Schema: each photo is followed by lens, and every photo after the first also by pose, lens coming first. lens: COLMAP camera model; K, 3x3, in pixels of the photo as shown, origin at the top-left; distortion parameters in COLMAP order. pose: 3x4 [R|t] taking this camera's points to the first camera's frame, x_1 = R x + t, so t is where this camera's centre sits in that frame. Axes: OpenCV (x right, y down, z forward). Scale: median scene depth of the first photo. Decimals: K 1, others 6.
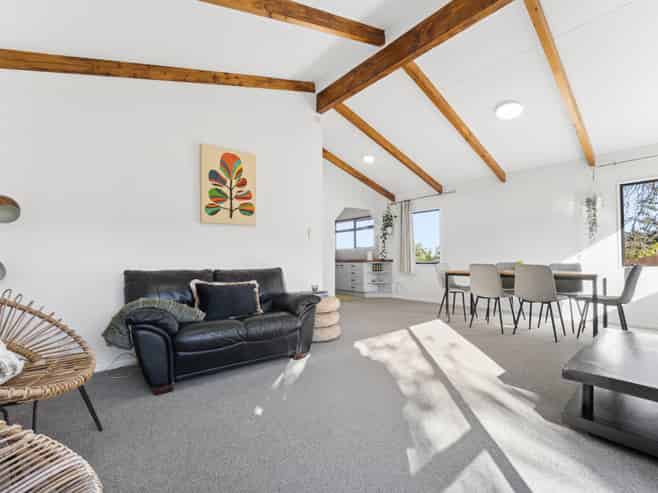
lens RADIAL K [[294.4, 0, 329.0], [0, 294.4, 246.5], [0, 0, 1]] dist [0.000755, 0.000052]
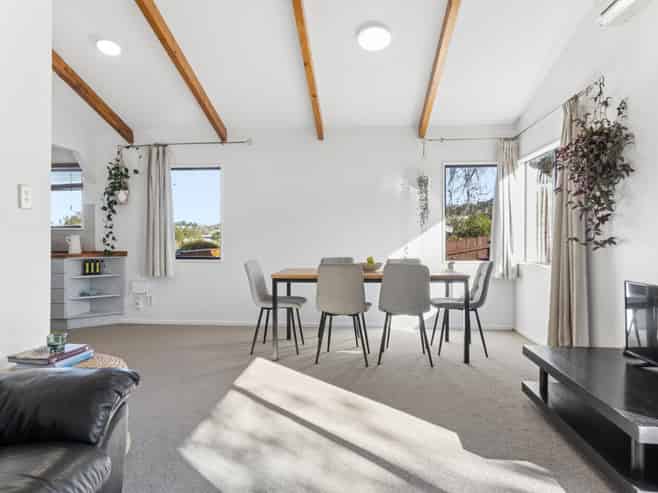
lens RADIAL K [[456.1, 0, 328.6], [0, 456.1, 239.7], [0, 0, 1]] dist [0.008472, 0.001141]
pose [[0.711598, 0.002846, 0.702581, -0.111000], [-0.029677, 0.999221, 0.026010, -0.010098], [-0.701960, -0.039359, 0.711128, 0.164266]]
